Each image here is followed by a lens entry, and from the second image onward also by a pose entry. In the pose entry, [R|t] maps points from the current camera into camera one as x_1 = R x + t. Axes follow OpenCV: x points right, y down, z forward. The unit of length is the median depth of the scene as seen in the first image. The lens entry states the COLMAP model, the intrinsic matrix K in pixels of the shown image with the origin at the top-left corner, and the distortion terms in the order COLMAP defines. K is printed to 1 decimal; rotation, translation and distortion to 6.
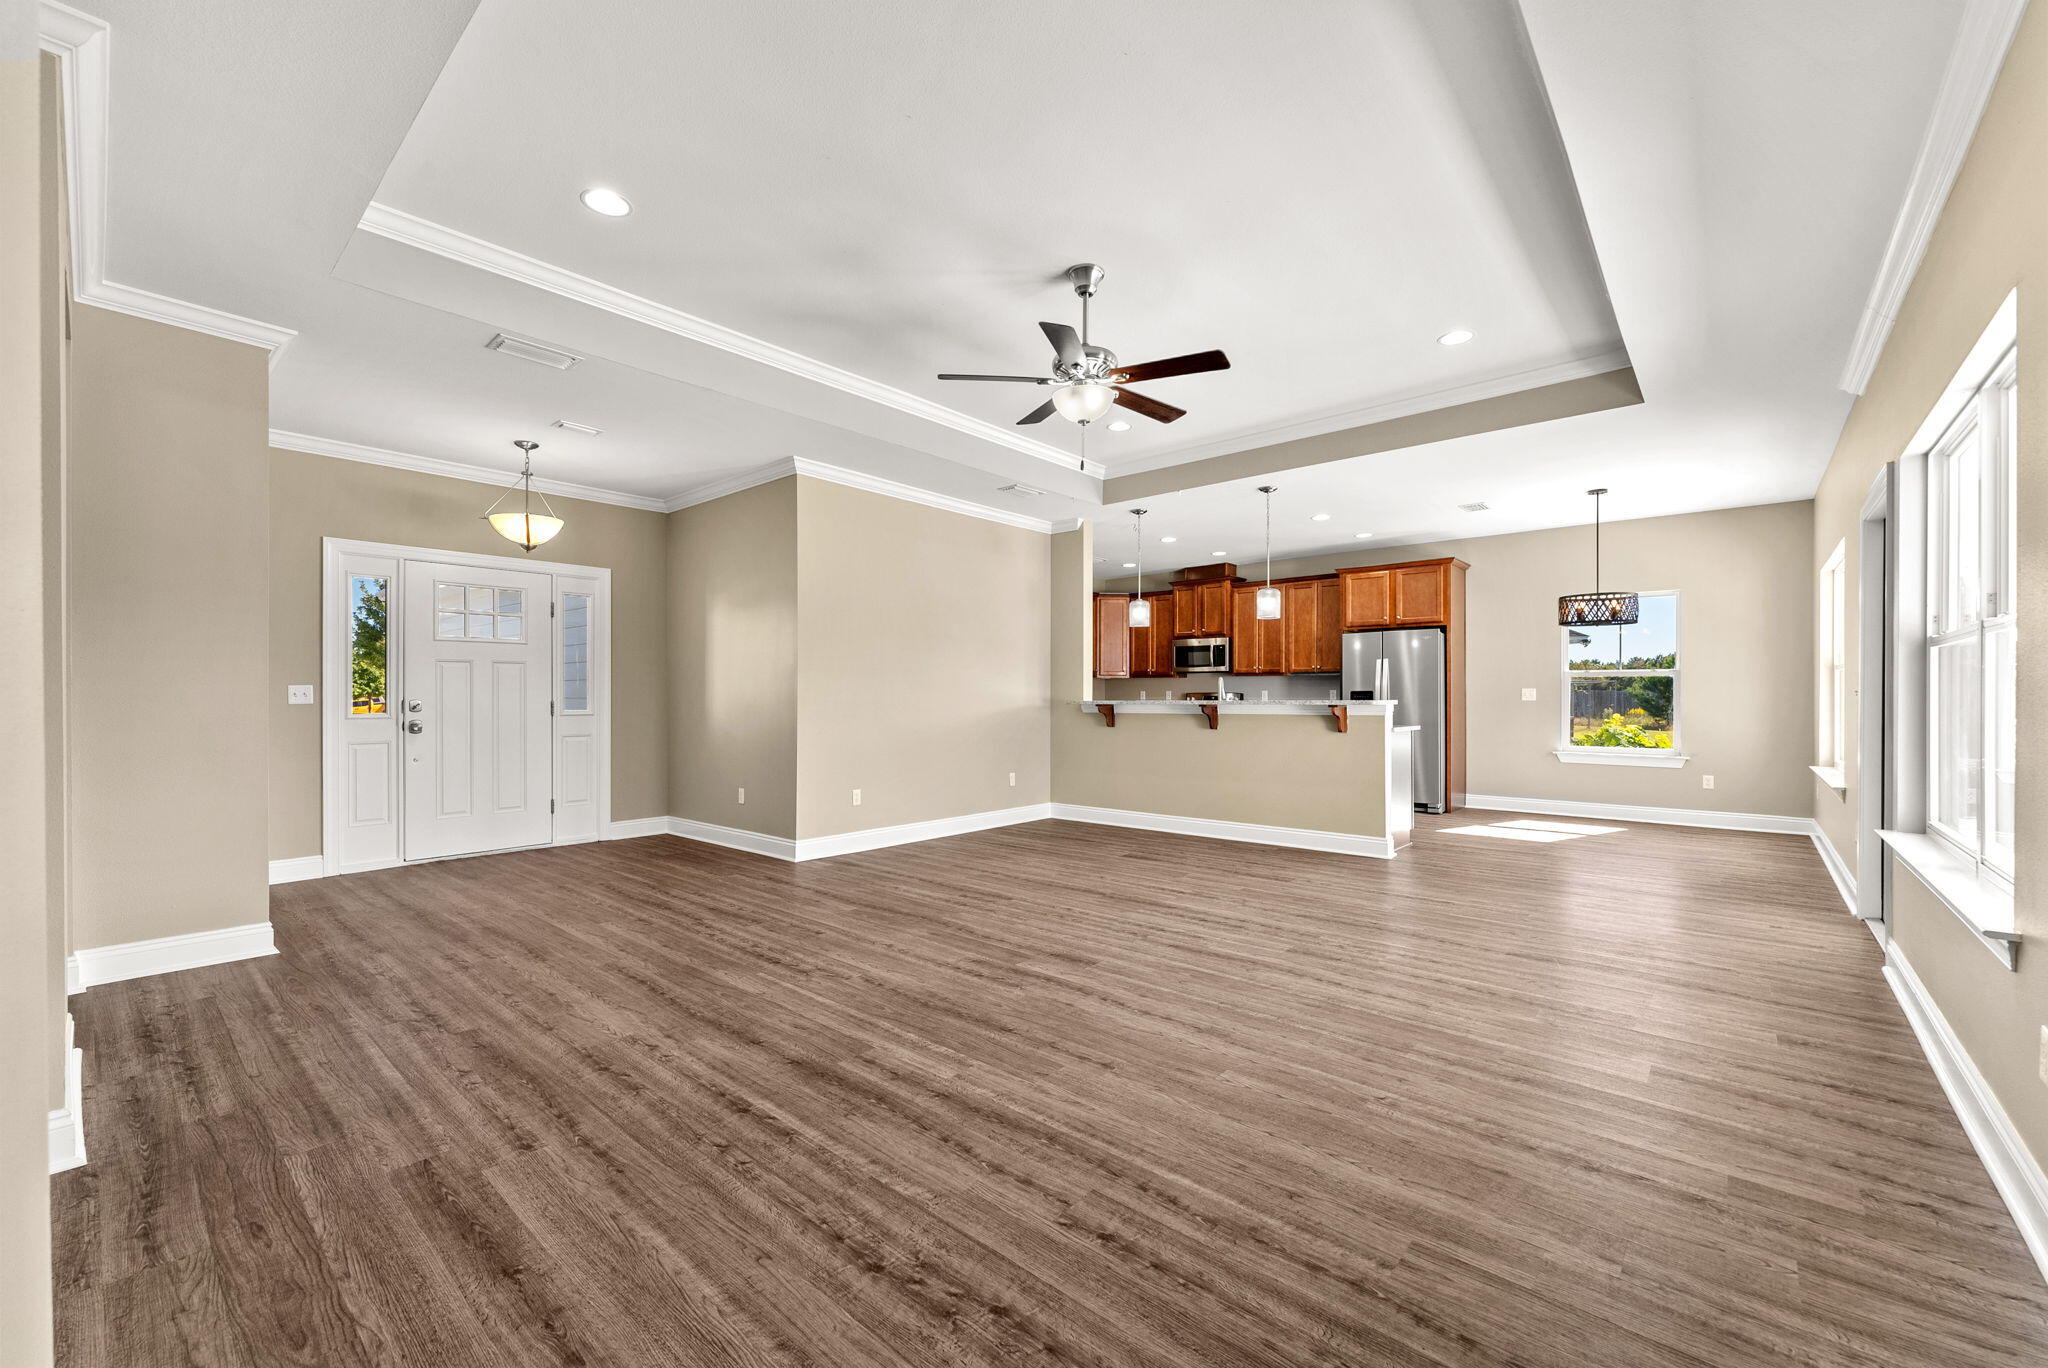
lens RADIAL K [[823.8, 0, 1023.3], [0, 823.8, 692.5], [0, 0, 1]] dist [0.001436, 0.000001]
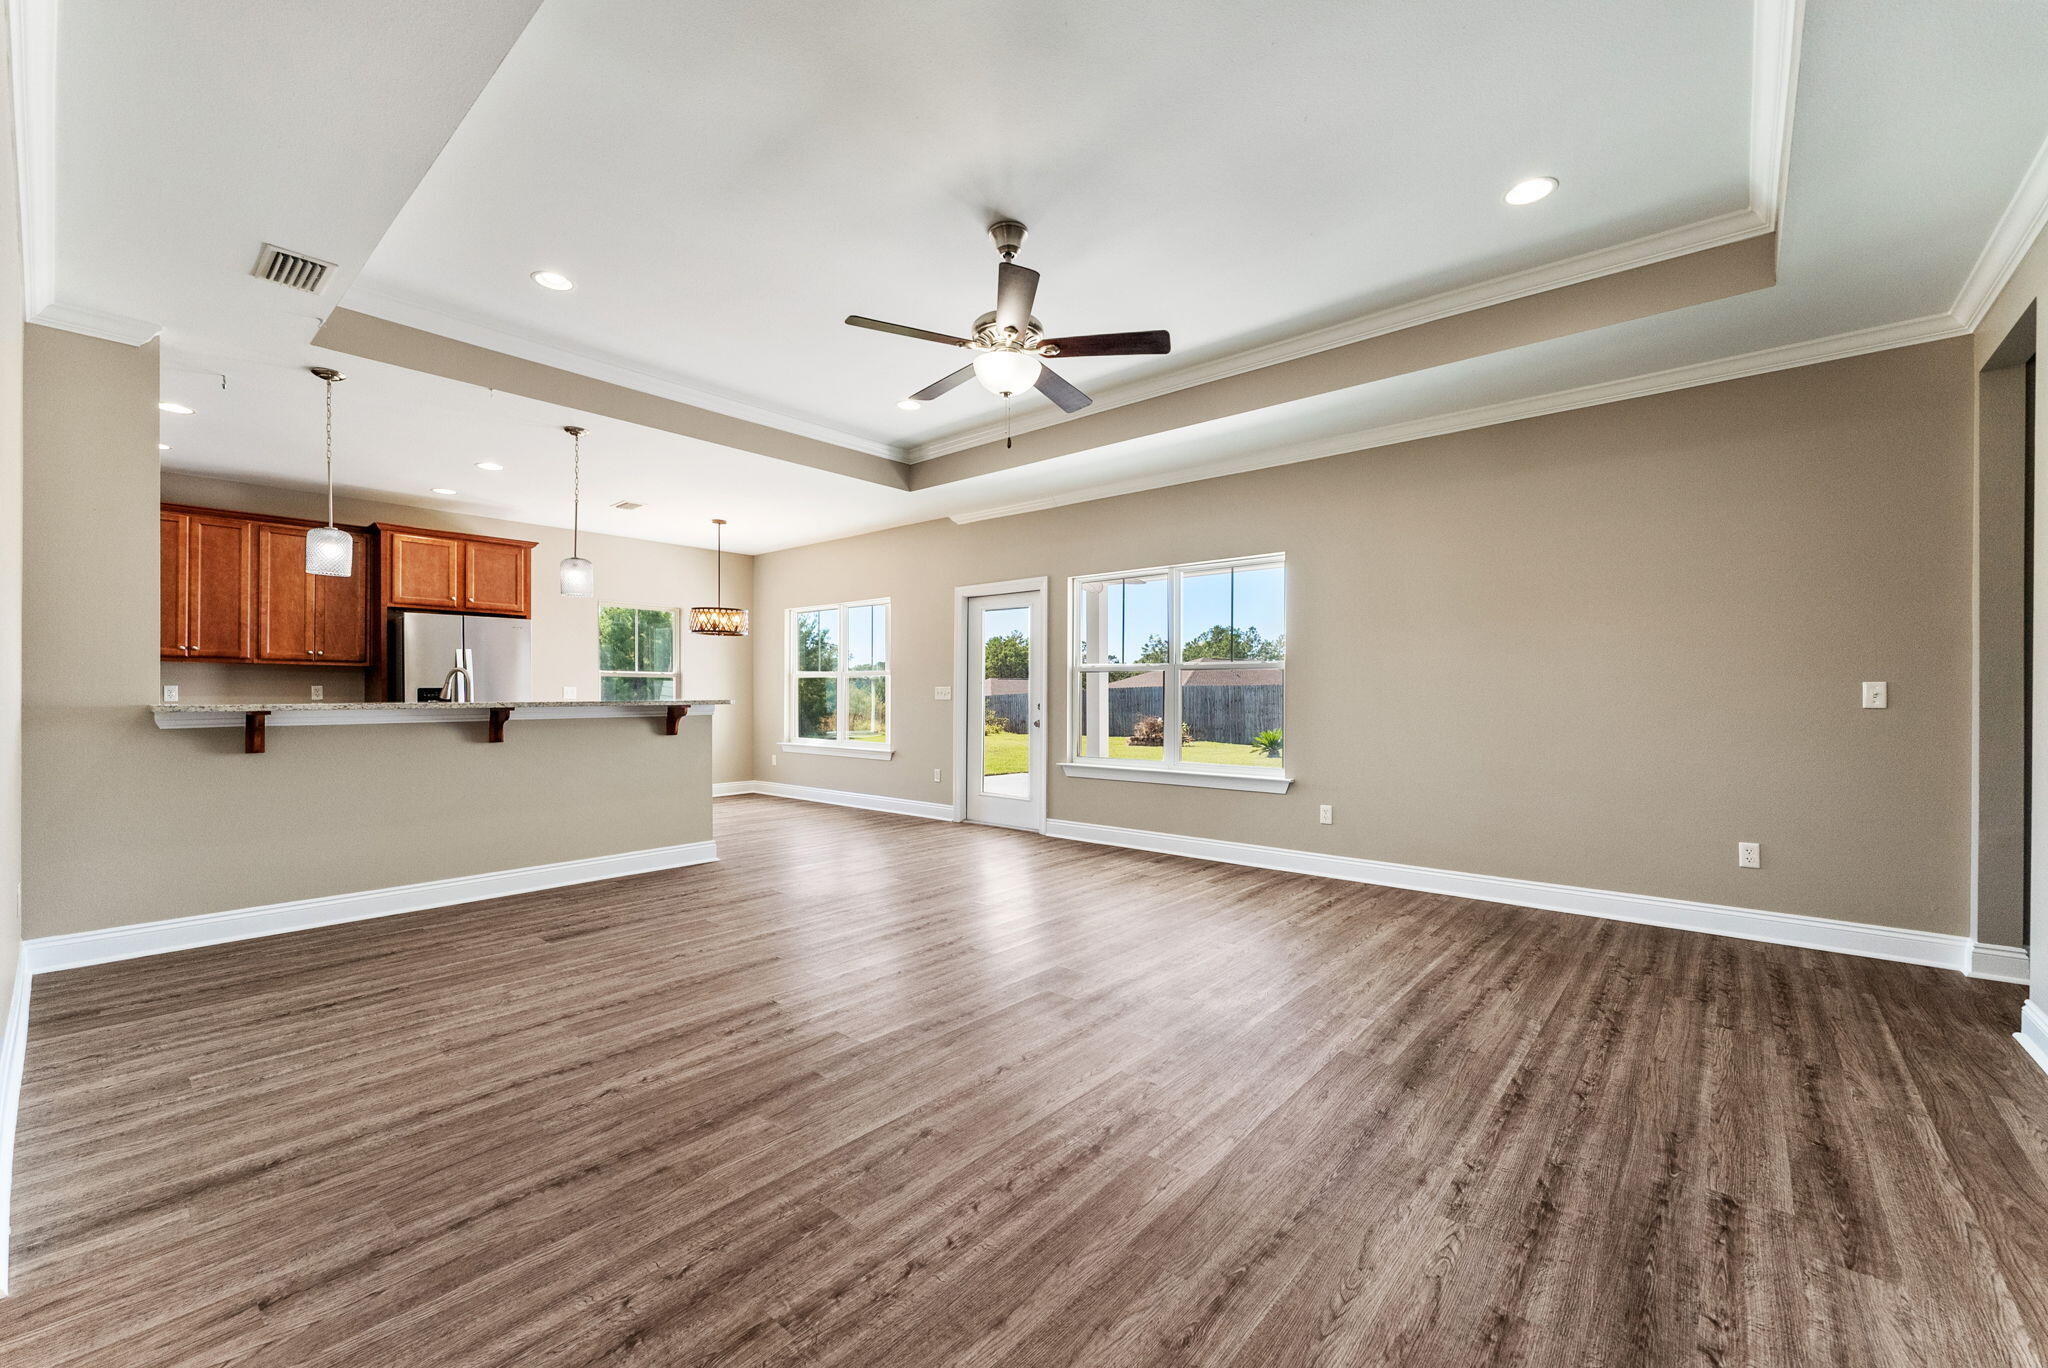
lens RADIAL K [[823.8, 0, 1017.8], [0, 823.8, 689.3], [0, 0, 1]] dist [0.001436, 0.000001]
pose [[-0.008247, 0.005467, 0.999951, -0.373011], [-0.006603, 0.999963, -0.005522, 0.000221], [-0.999944, -0.006649, -0.008211, 0.443855]]
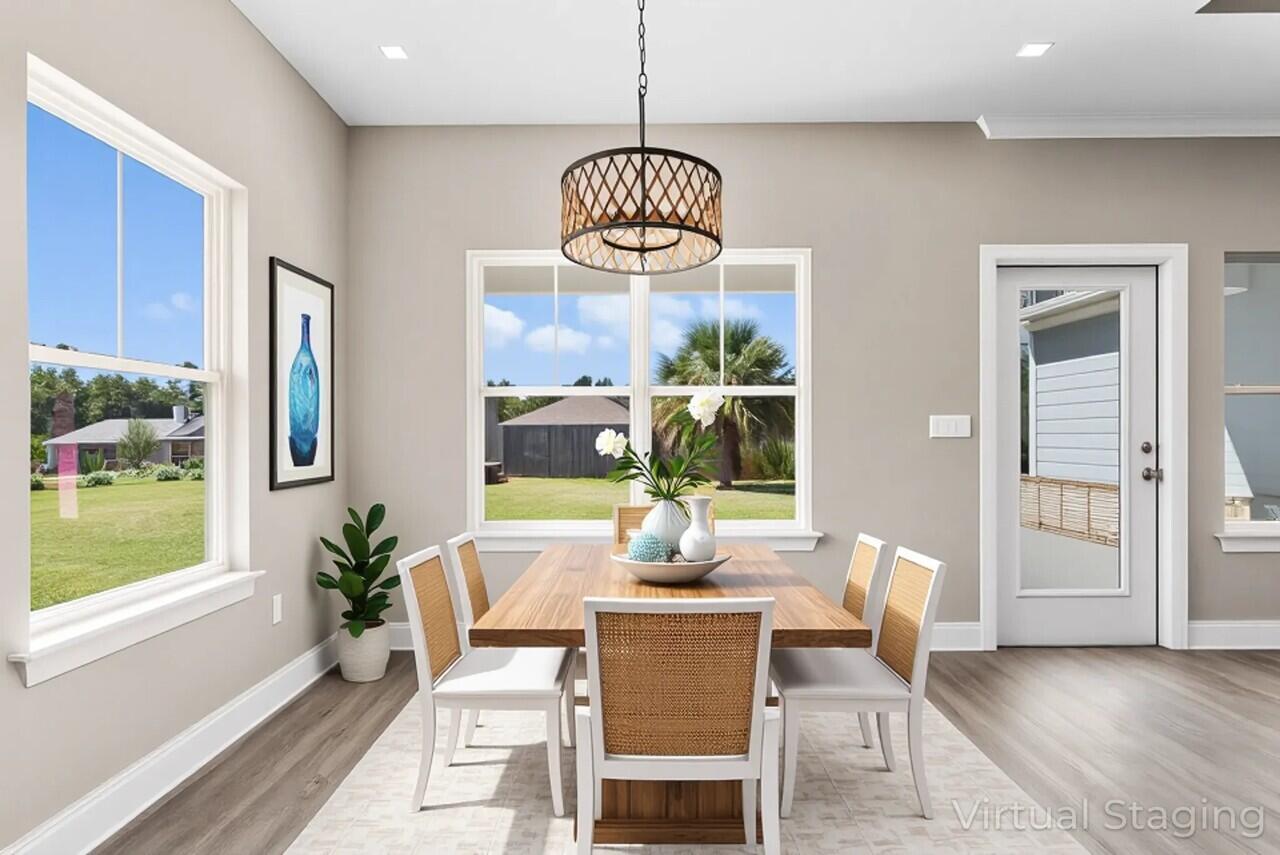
lens RADIAL K [[1053.1, 0, 640.0], [0, 1053.1, 423.2], [0, 0, 1]] dist [0.000399, 0.000744]
pose [[-0.644531, 0.001196, 0.764578, 0.149014], [0.000065, 0.999999, -0.001510, -0.001149], [-0.764579, -0.000924, -0.644530, 1.096419]]
